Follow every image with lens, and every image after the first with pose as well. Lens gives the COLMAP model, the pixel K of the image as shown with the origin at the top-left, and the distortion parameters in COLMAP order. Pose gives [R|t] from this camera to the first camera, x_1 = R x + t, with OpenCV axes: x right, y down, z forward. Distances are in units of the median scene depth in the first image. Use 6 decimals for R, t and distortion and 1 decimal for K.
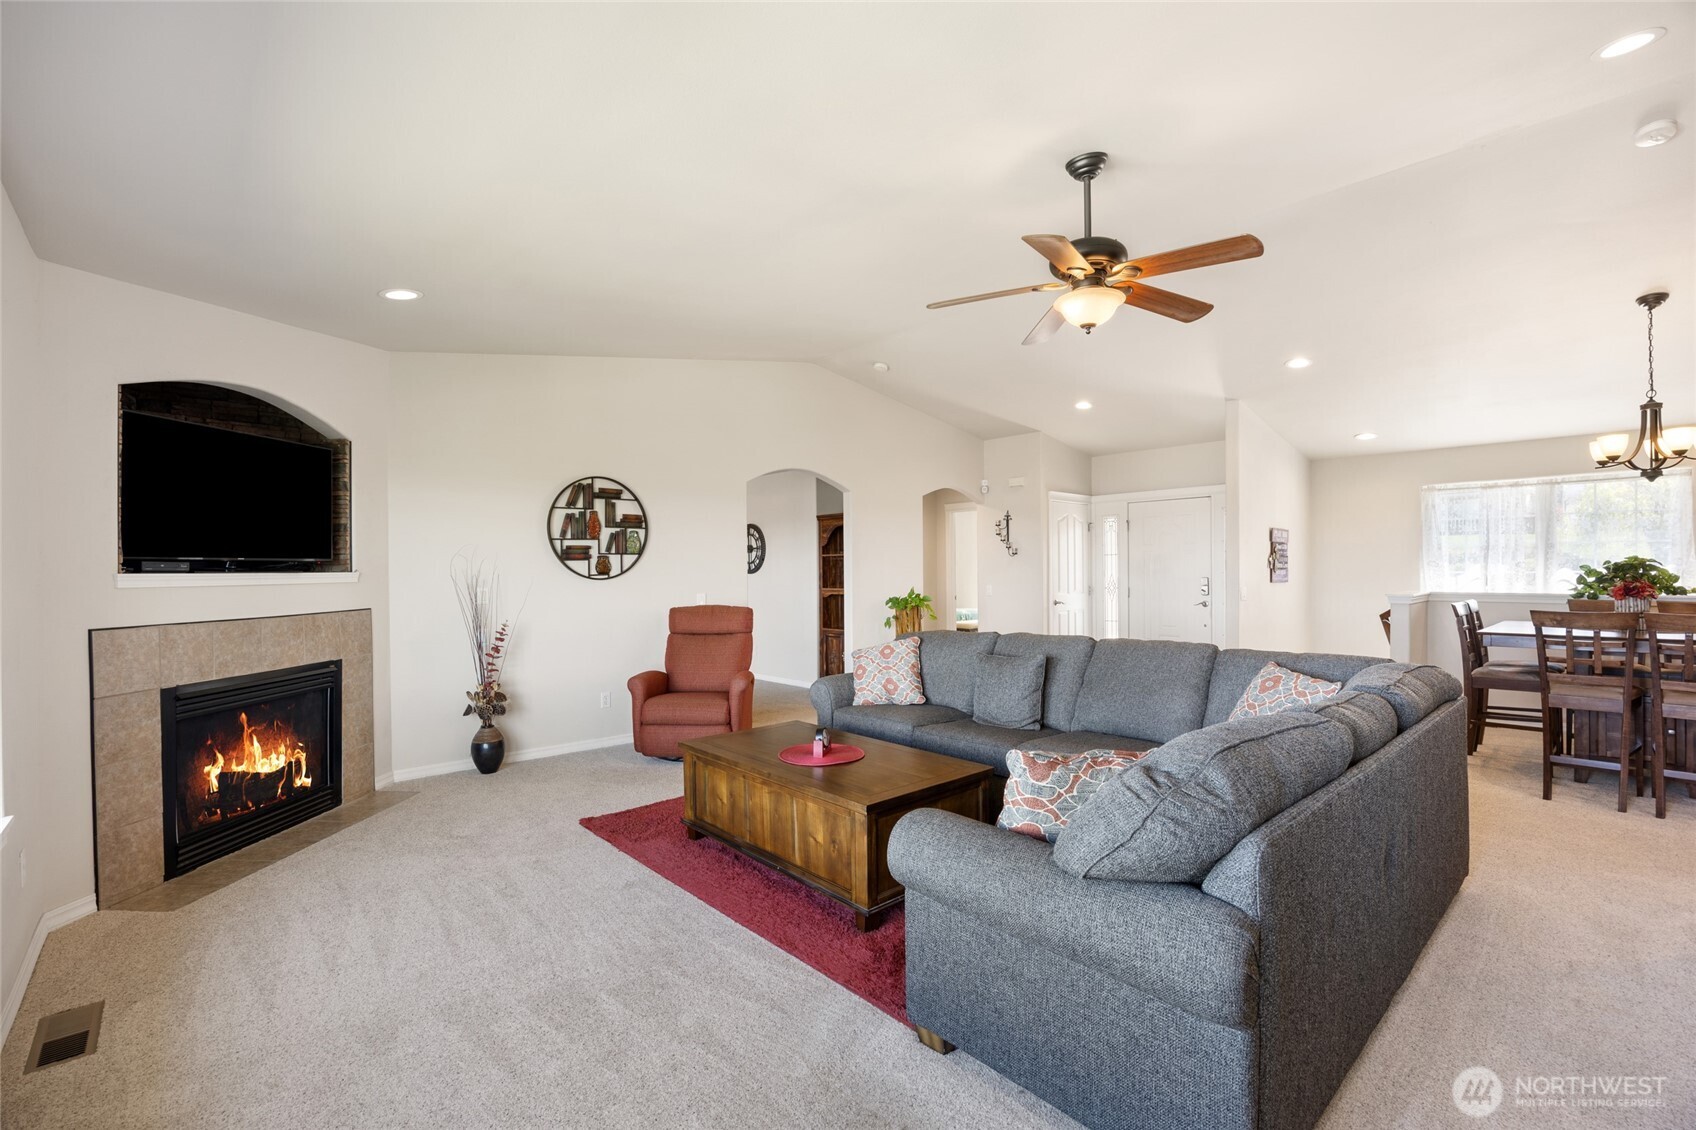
lens RADIAL K [[744.1, 0, 863.1], [0, 744.1, 570.2], [0, 0, 1]] dist [-0.001800, 0.000227]
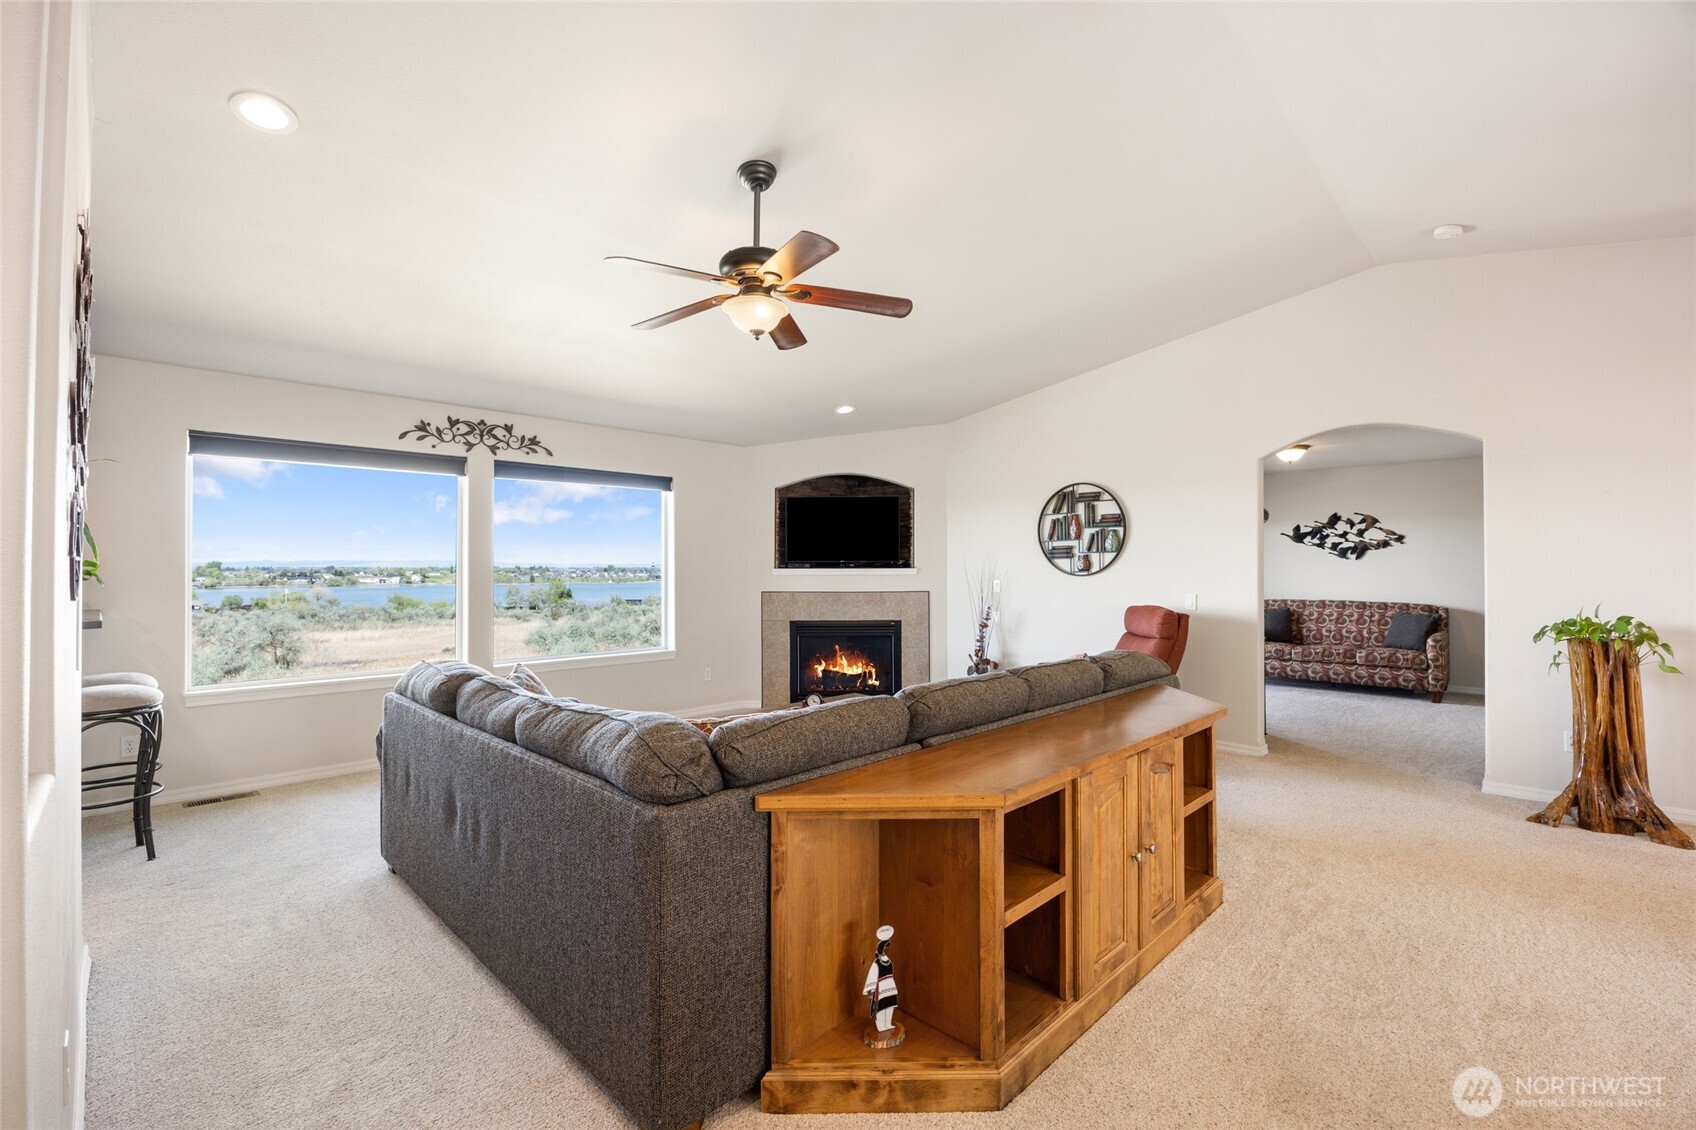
lens RADIAL K [[744.4, 0, 850.3], [0, 744.4, 558.3], [0, 0, 1]] dist [-0.003287, -0.000354]
pose [[0.058959, -0.006115, -0.998242, 0.731418], [0.001594, 0.999981, -0.006032, -0.007298], [0.998259, -0.001236, 0.058968, 0.595384]]
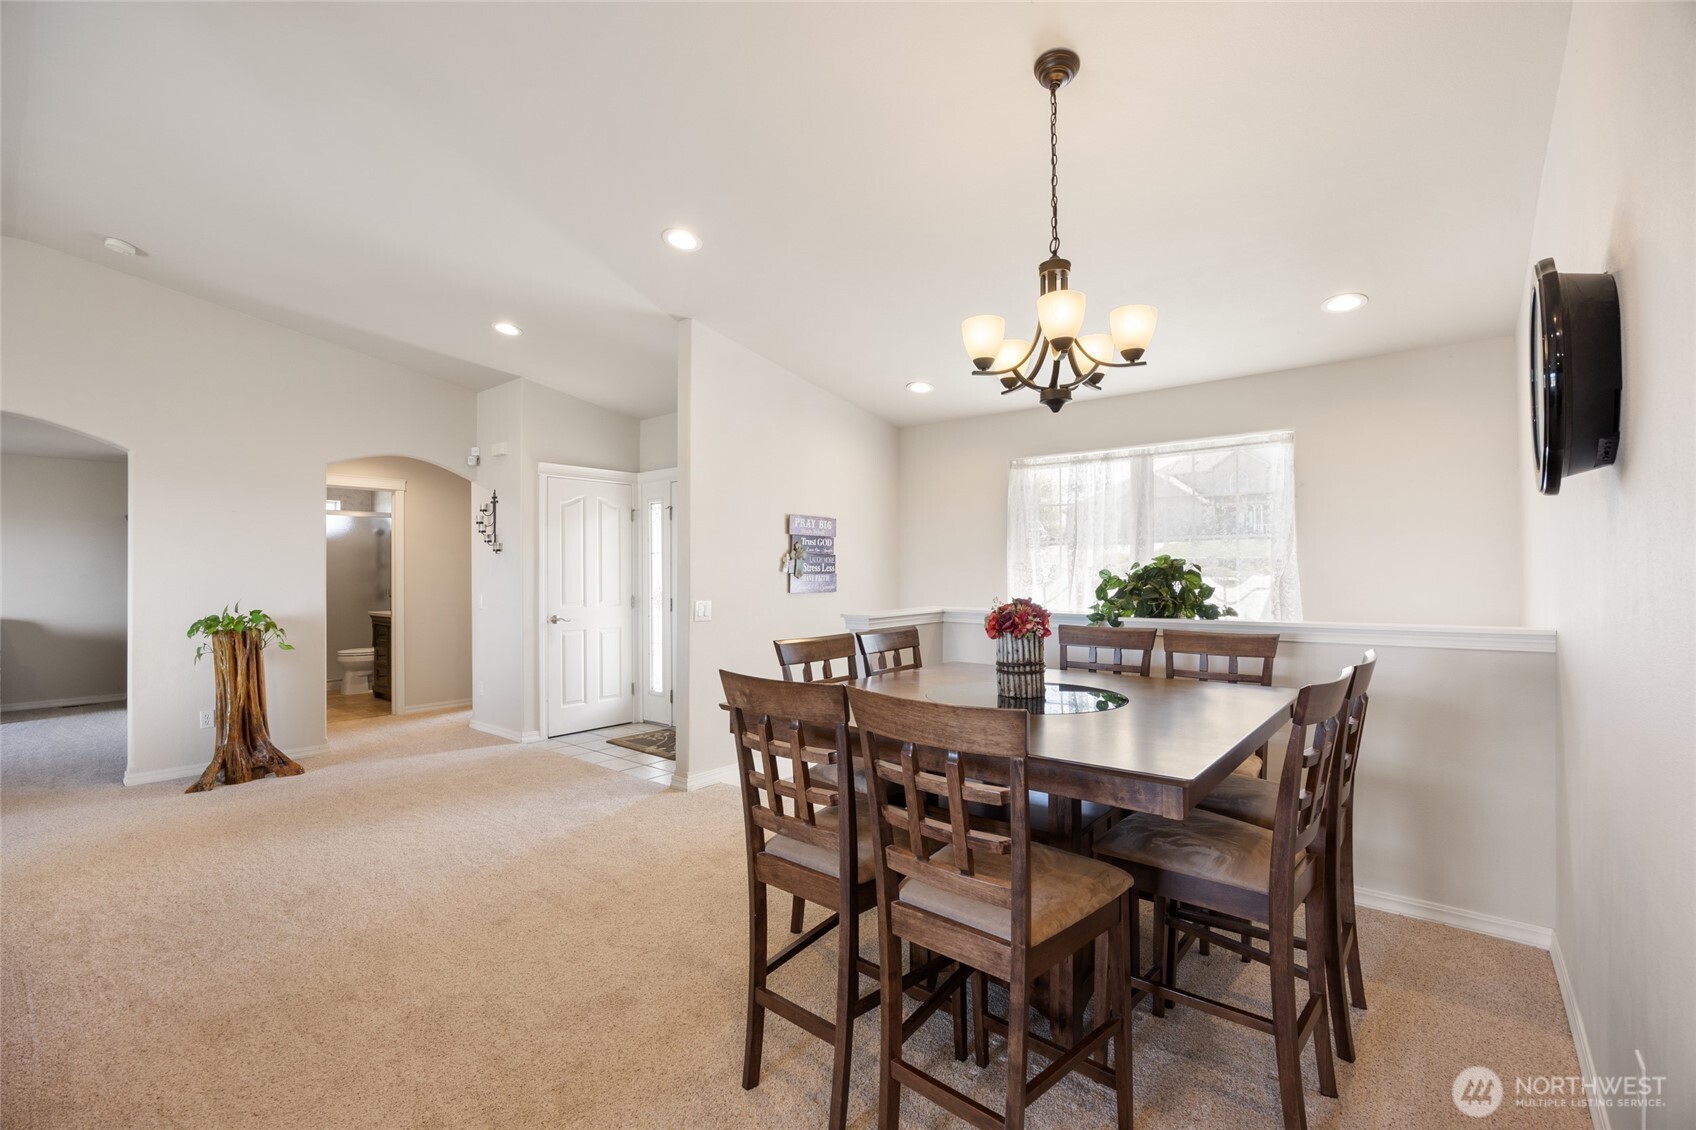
lens RADIAL K [[731.1, 0, 852.8], [0, 731.1, 565.0], [0, 0, 1]] dist [-0.010227, 0.000084]
pose [[0.992695, 0.003834, 0.120593, 0.688812], [-0.002851, 0.999961, -0.008323, -0.005190], [-0.120620, 0.007918, 0.992667, 0.408792]]
